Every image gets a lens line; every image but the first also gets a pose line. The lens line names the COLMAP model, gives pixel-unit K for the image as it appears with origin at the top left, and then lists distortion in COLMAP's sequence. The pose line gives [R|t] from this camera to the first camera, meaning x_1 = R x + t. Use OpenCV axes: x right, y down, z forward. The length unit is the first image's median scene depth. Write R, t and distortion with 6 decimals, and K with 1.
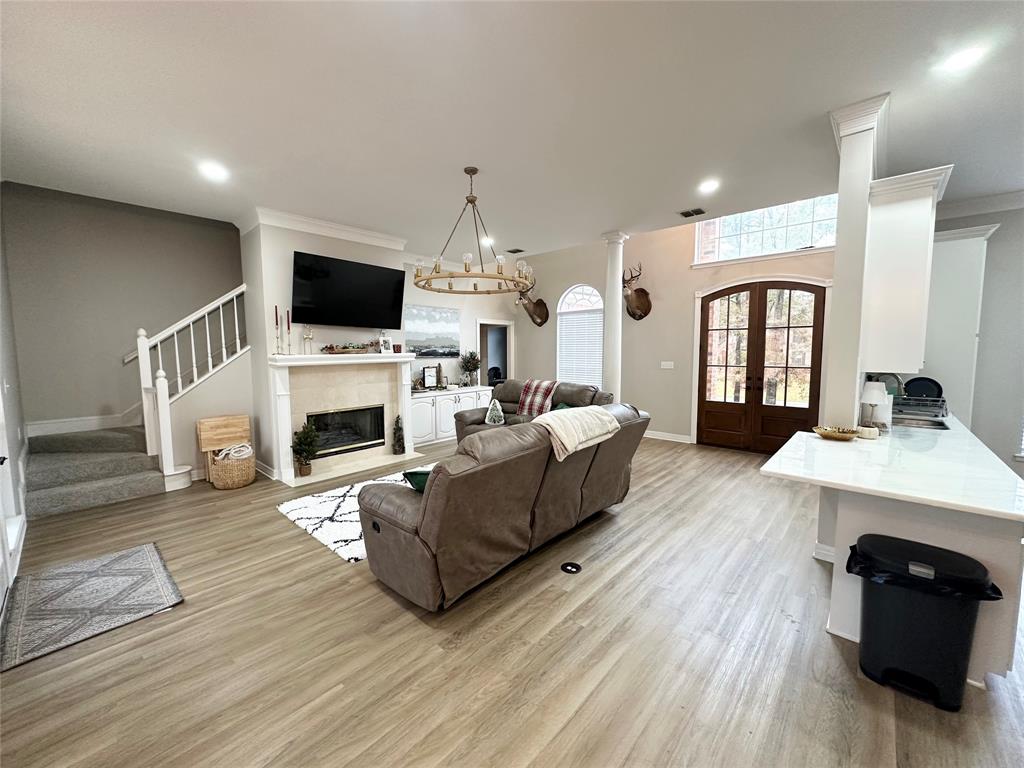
lens RADIAL K [[406.5, 0, 513.2], [0, 406.5, 383.8], [0, 0, 1]] dist [-0.004051, 0.000252]
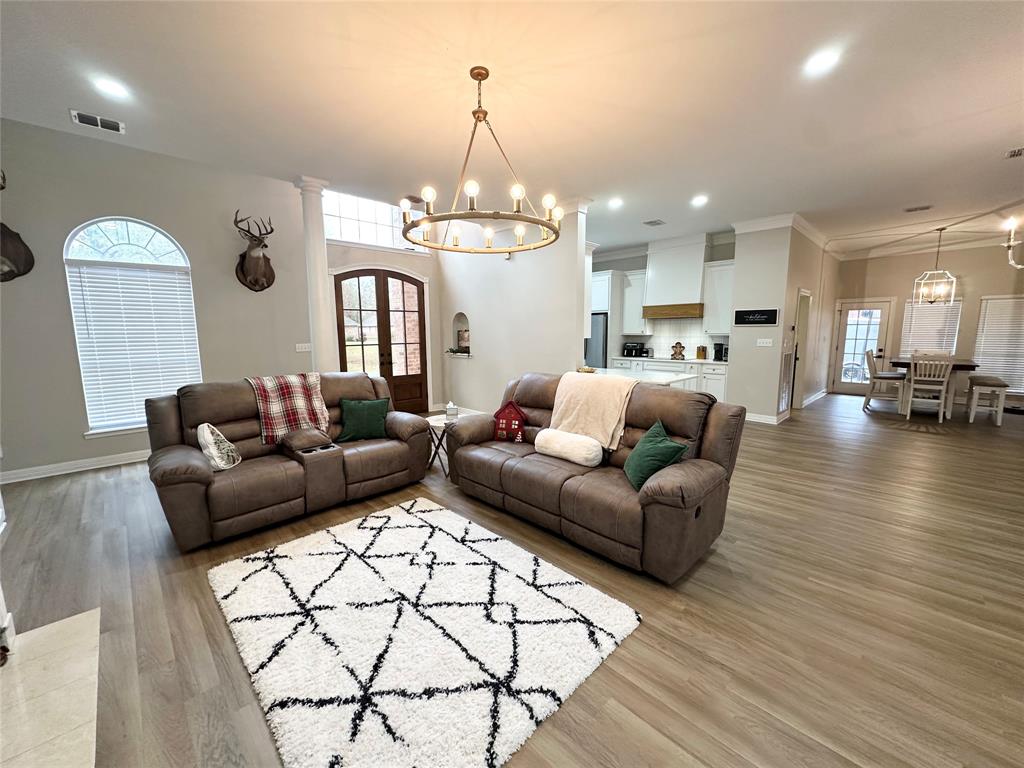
lens RADIAL K [[406.5, 0, 512.2], [0, 406.5, 383.8], [0, 0, 1]] dist [-0.004051, 0.000252]
pose [[0.061307, -0.131255, 0.989451, -0.878357], [0.092956, 0.987758, 0.125271, -0.069459], [-0.993781, 0.084296, 0.072757, 0.934019]]
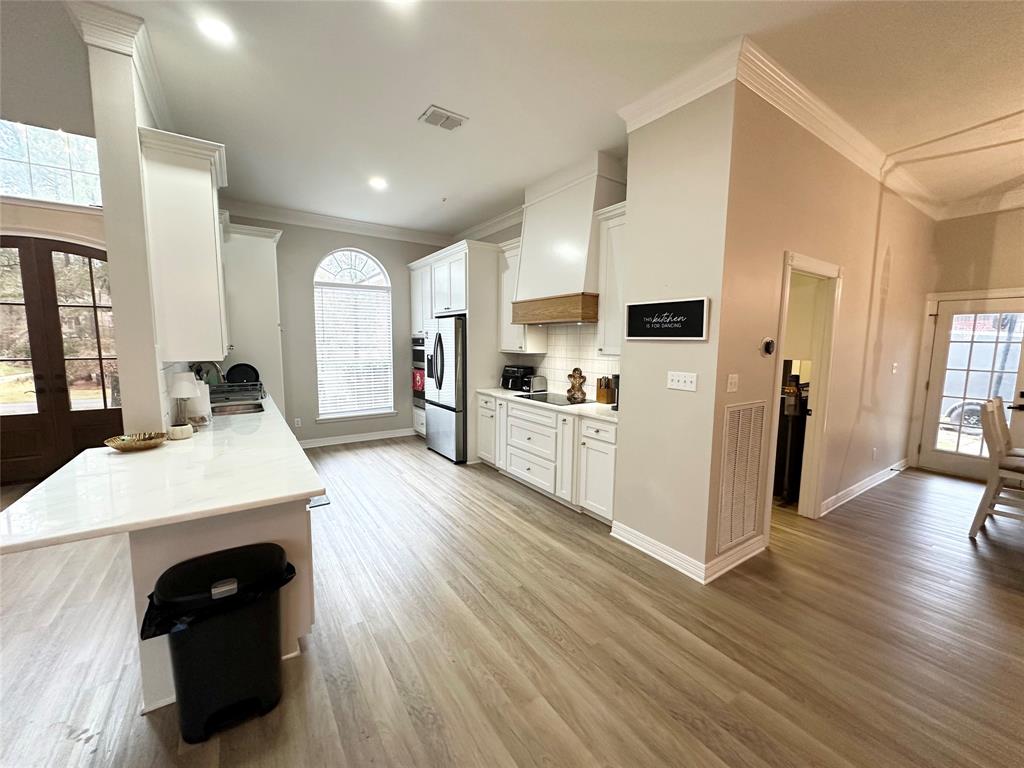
lens RADIAL K [[406.5, 0, 512.2], [0, 406.5, 384.1], [0, 0, 1]] dist [-0.004051, 0.000252]
pose [[0.237691, -0.100220, 0.966157, 0.169991], [0.072872, 0.993700, 0.085149, -0.002089], [-0.968603, 0.050167, 0.243497, 0.079877]]
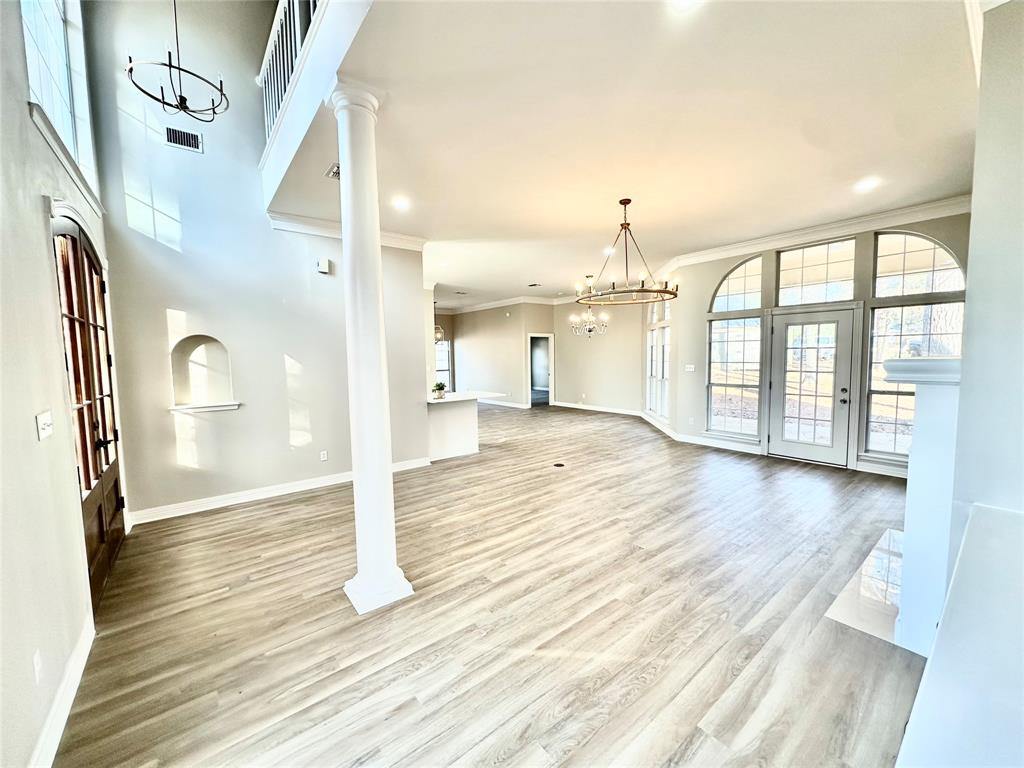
lens RADIAL K [[406.5, 0, 510.6], [0, 406.5, 385.6], [0, 0, 1]] dist [-0.004051, 0.000252]
pose [[-0.985664, 0.010137, 0.168414, 0.030400], [0.037524, 0.986364, 0.160244, -0.198777], [-0.164493, 0.164266, -0.972604, 2.284140]]
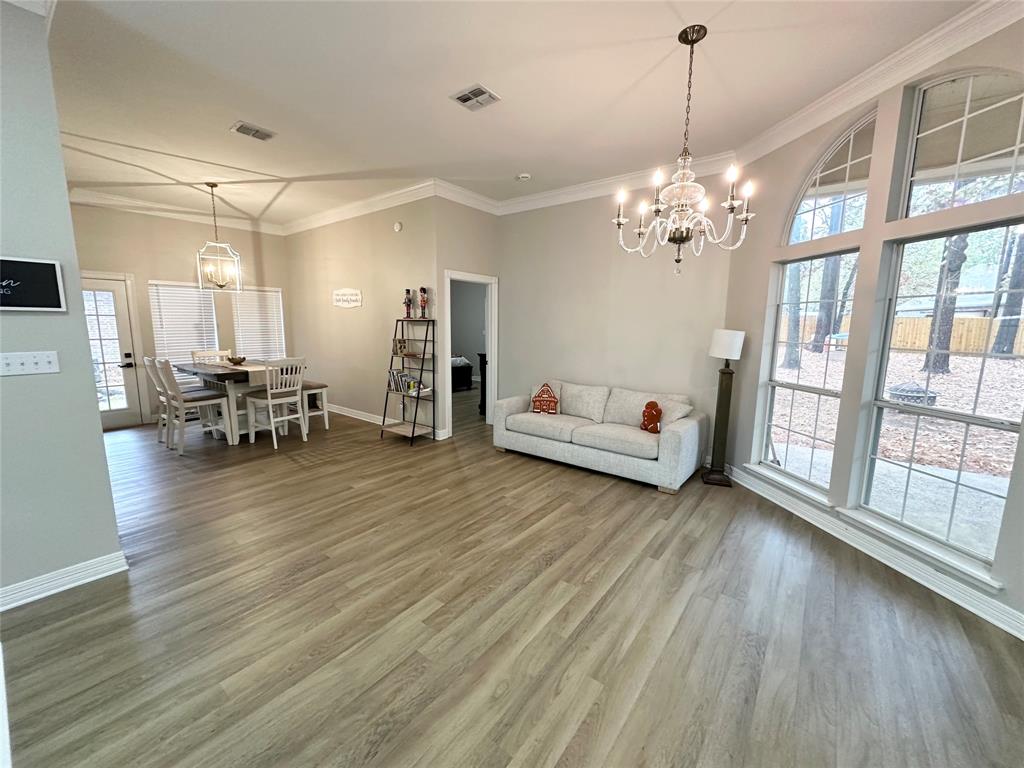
lens RADIAL K [[406.5, 0, 512.3], [0, 406.5, 383.2], [0, 0, 1]] dist [-0.004051, 0.000252]
pose [[-0.996973, 0.006456, -0.077482, 0.305719], [-0.011655, 0.972879, 0.231023, -0.036516], [0.076872, 0.231226, -0.969858, 0.578536]]
